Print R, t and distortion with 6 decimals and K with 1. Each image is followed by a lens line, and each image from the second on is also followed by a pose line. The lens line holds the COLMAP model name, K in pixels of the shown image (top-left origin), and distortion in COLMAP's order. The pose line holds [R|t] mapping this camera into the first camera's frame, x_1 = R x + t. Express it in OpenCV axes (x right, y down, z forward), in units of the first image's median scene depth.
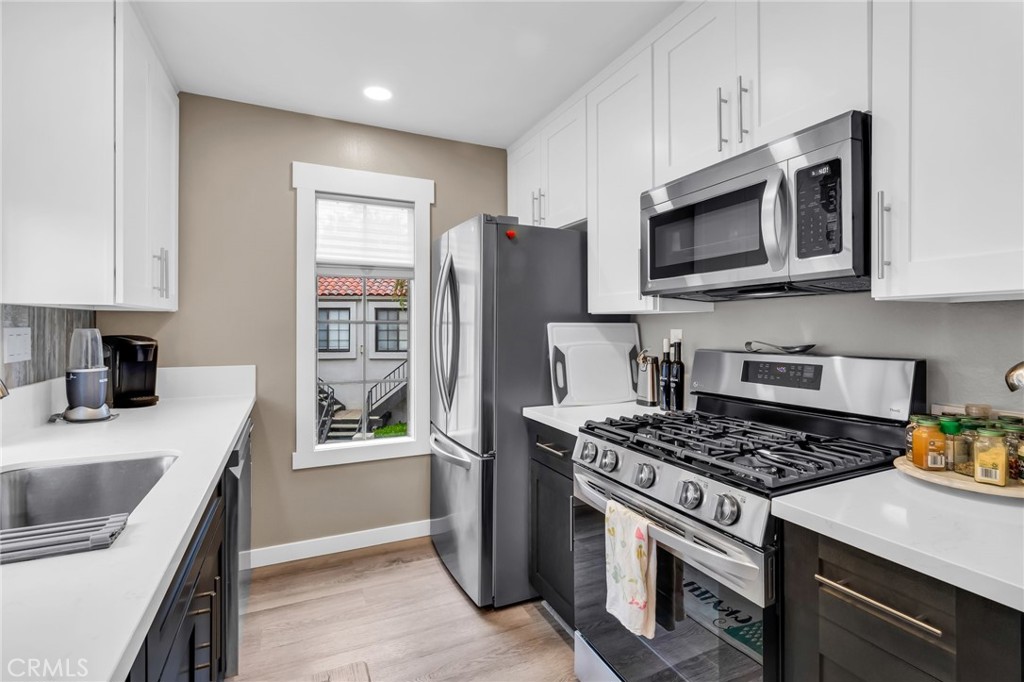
lens RADIAL K [[475.2, 0, 512.1], [0, 475.2, 328.6], [0, 0, 1]] dist [0.004239, -0.000454]
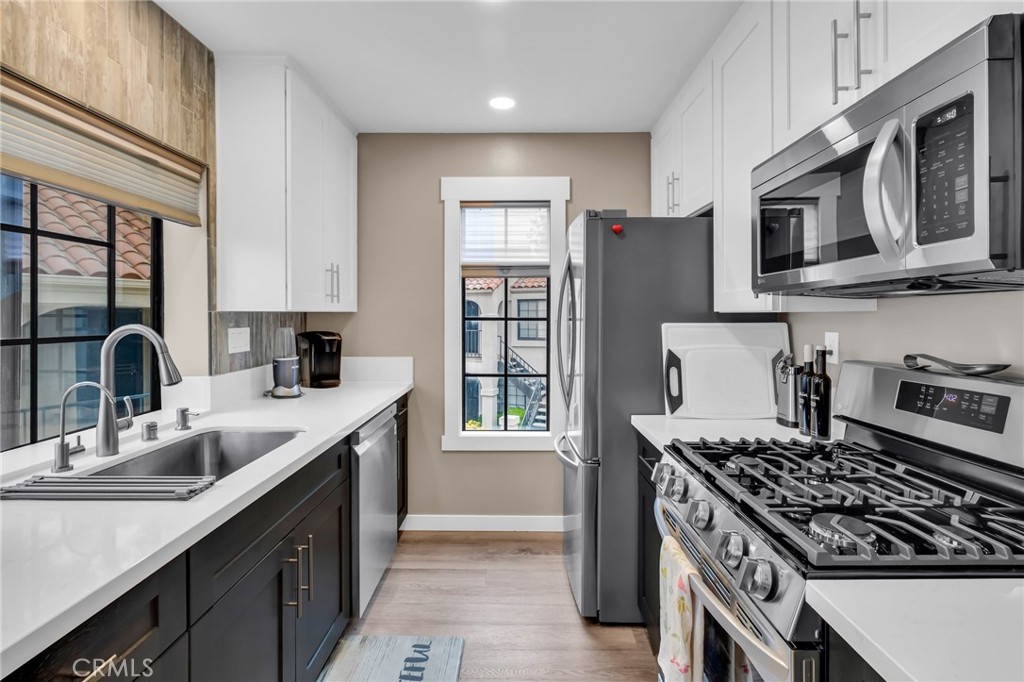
lens RADIAL K [[475.2, 0, 504.0], [0, 475.2, 321.2], [0, 0, 1]] dist [0.004239, -0.000454]
pose [[0.901204, 0.002665, -0.433386, 0.205968], [0.000264, 0.999978, 0.006698, -0.023312], [0.433395, -0.006150, 0.901183, 0.061389]]
